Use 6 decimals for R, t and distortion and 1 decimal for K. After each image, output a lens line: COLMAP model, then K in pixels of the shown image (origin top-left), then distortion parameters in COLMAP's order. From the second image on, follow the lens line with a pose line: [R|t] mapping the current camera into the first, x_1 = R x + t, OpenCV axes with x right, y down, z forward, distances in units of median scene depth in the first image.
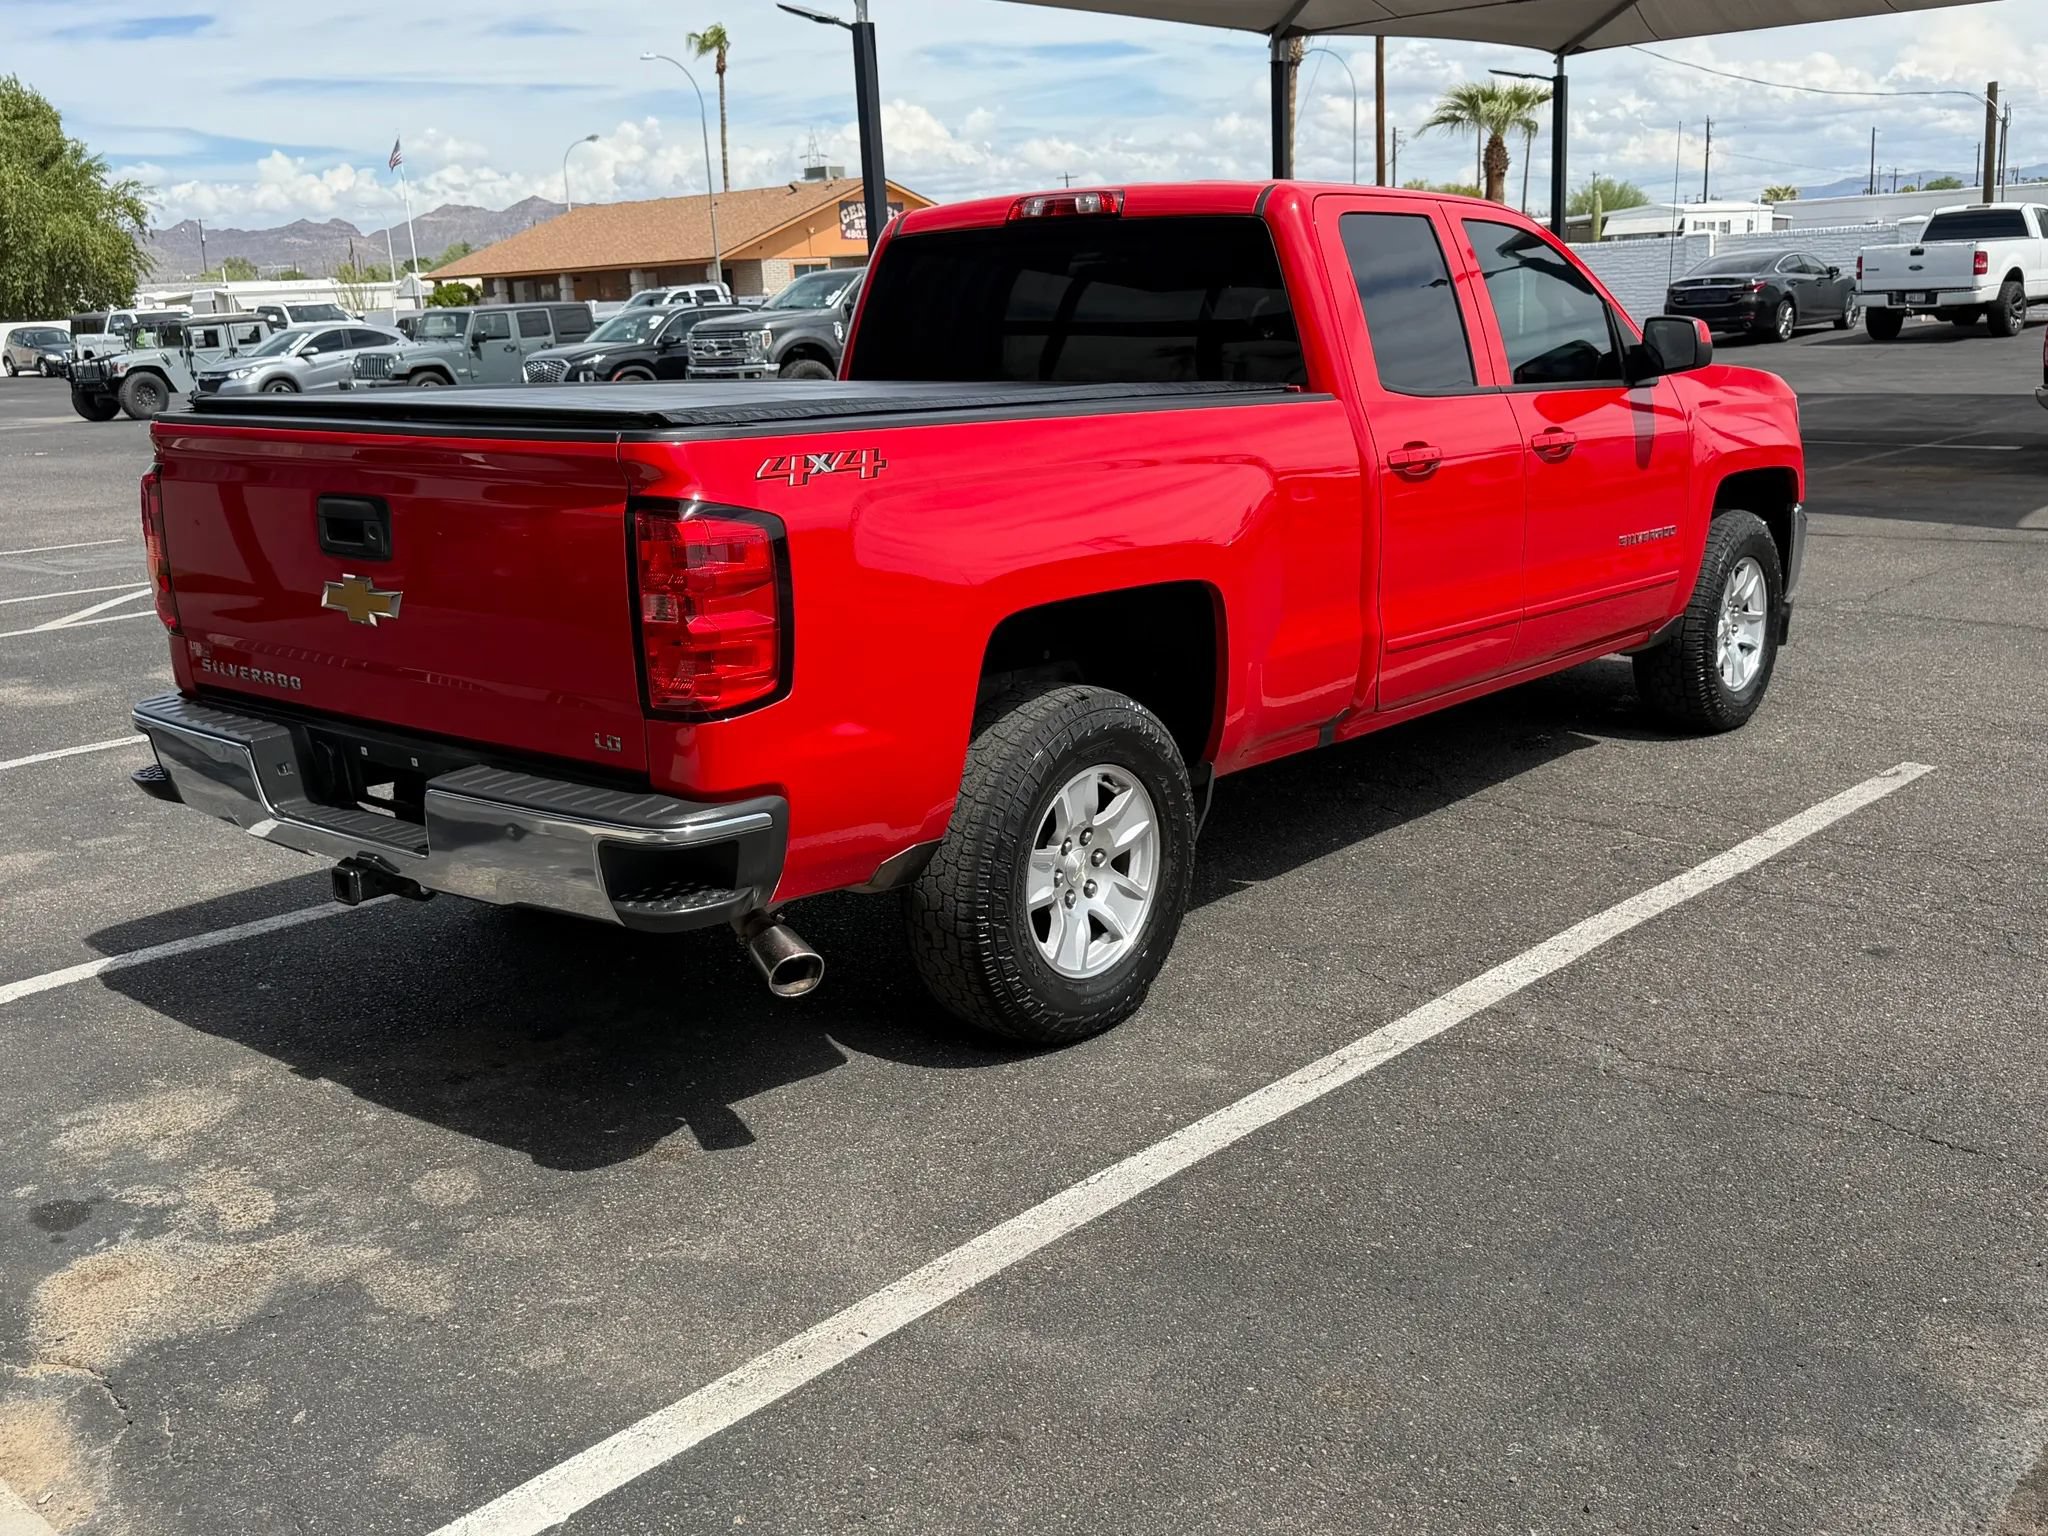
lens RADIAL K [[2001.8, 0, 1036.2], [0, 2001.8, 755.9], [0, 0, 1]] dist [0.019894, 0.000000]
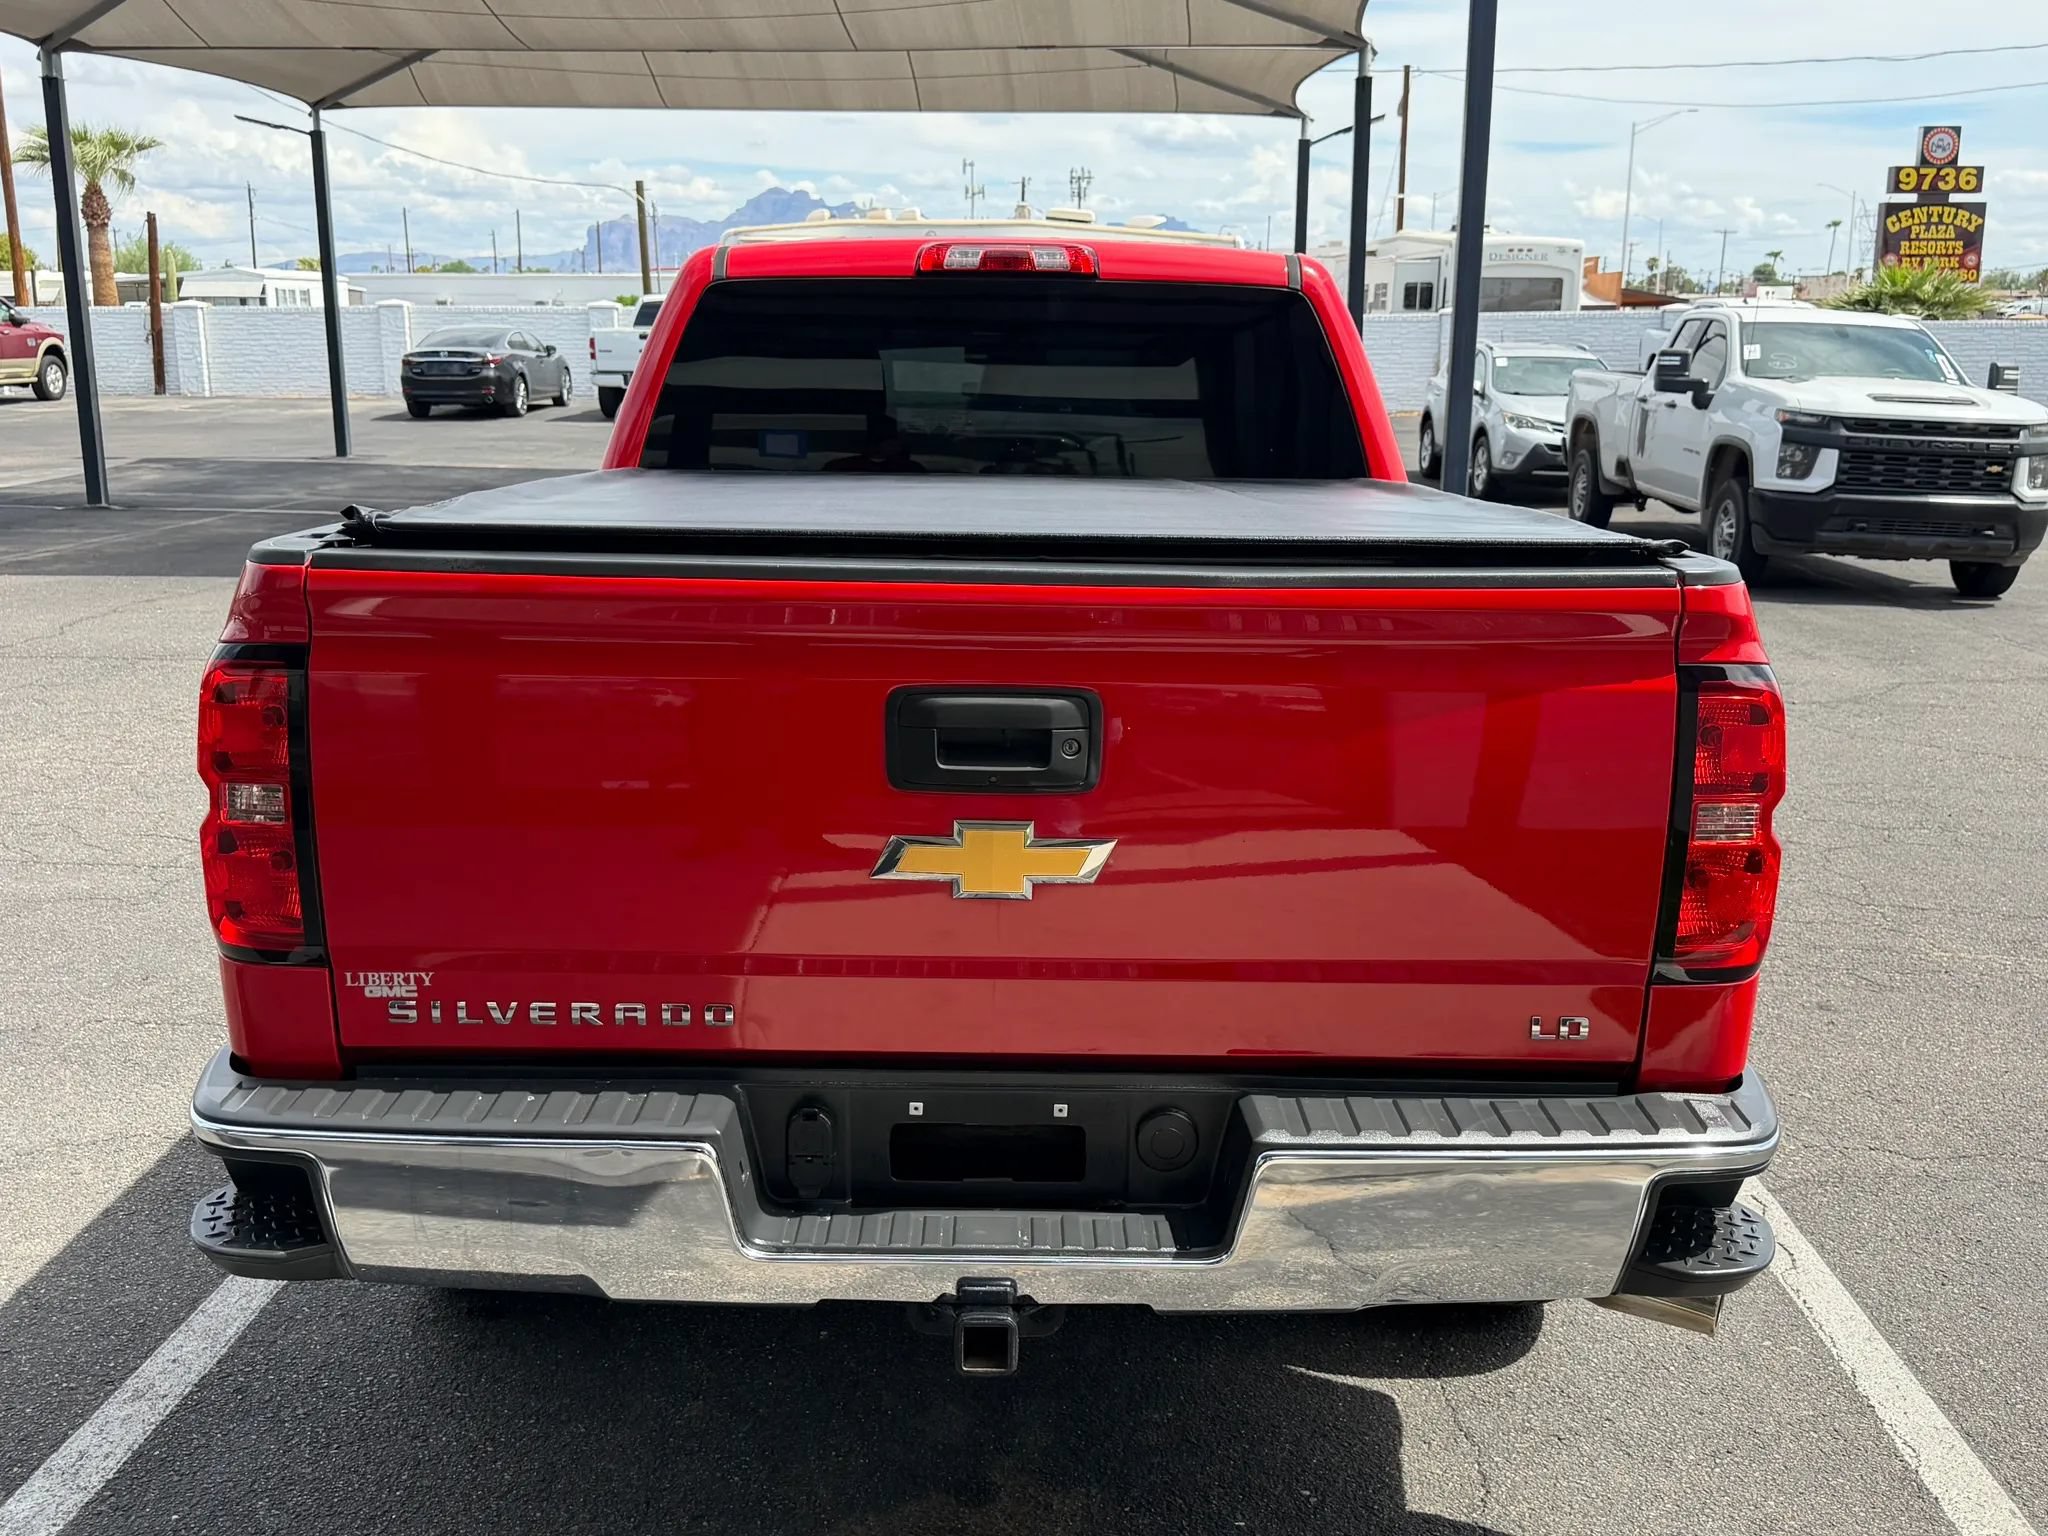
lens RADIAL K [[2001.8, 0, 1026.7], [0, 2001.8, 758.7], [0, 0, 1]] dist [0.019894, 0.000000]
pose [[0.763599, -0.090246, 0.639353, -0.512365], [0.110495, 0.993842, 0.008316, -0.080624], [-0.636166, 0.064295, 0.768868, 0.387988]]
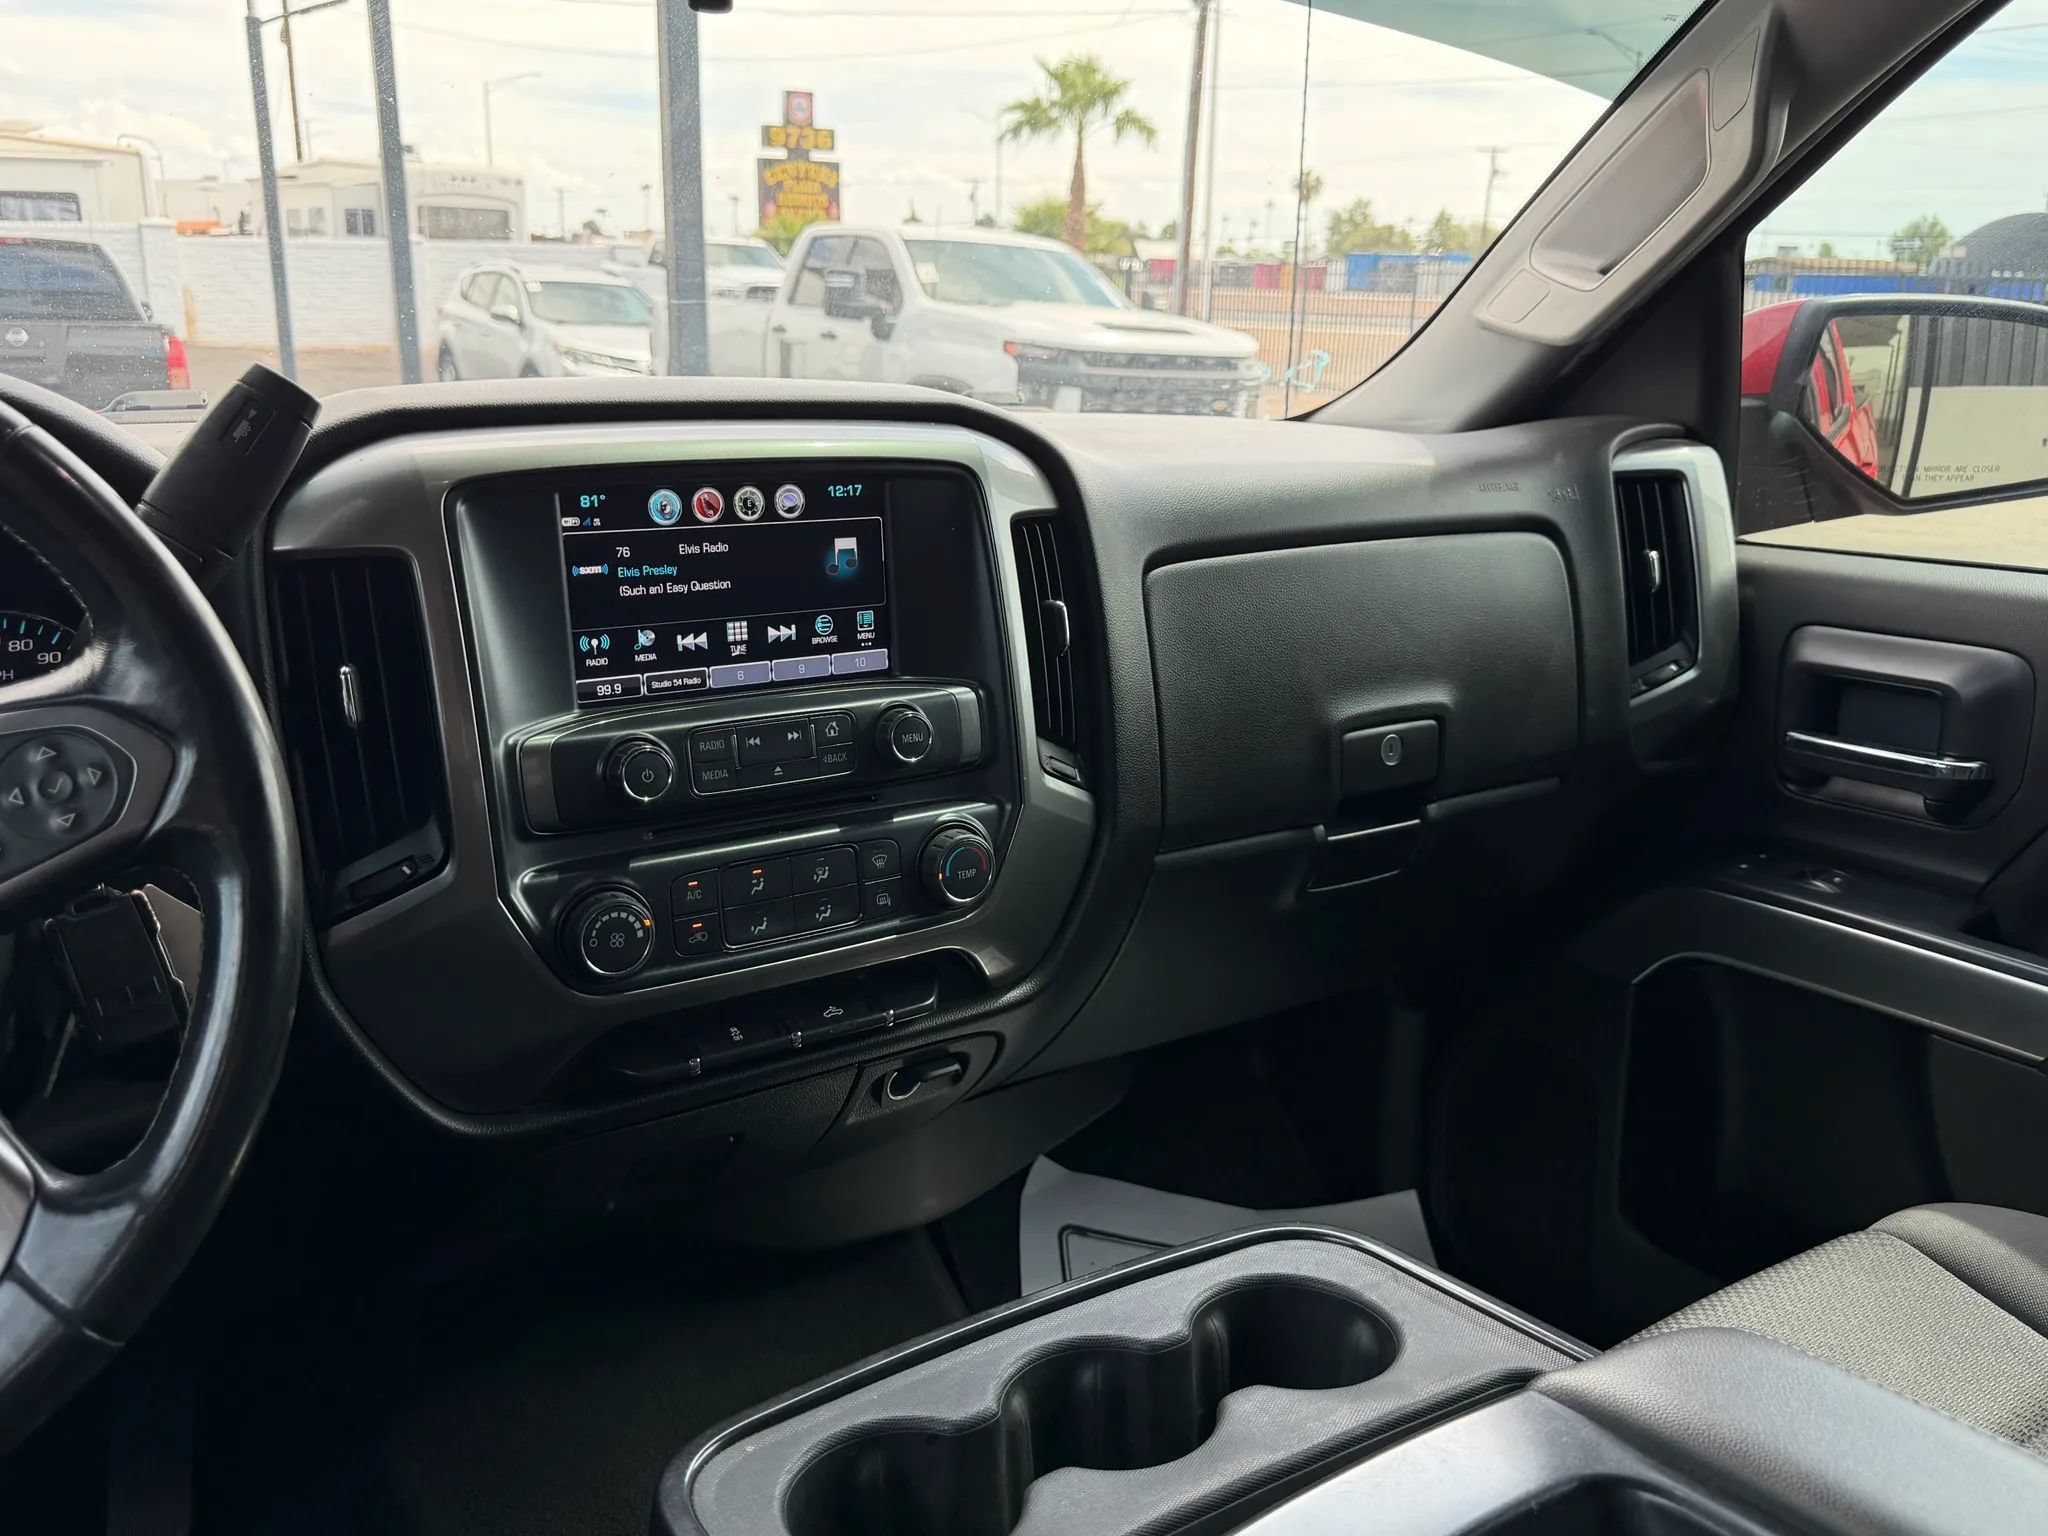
lens RADIAL K [[1620.4, 0, 968.2], [0, 1620.4, 773.0], [0, 0, 1]] dist [0.045048, -0.027946]
pose [[0.295430, -0.227462, 0.927891, 0.129366], [0.186748, 0.966256, 0.177408, -0.255120], [-0.936935, 0.120870, 0.327939, 1.197410]]
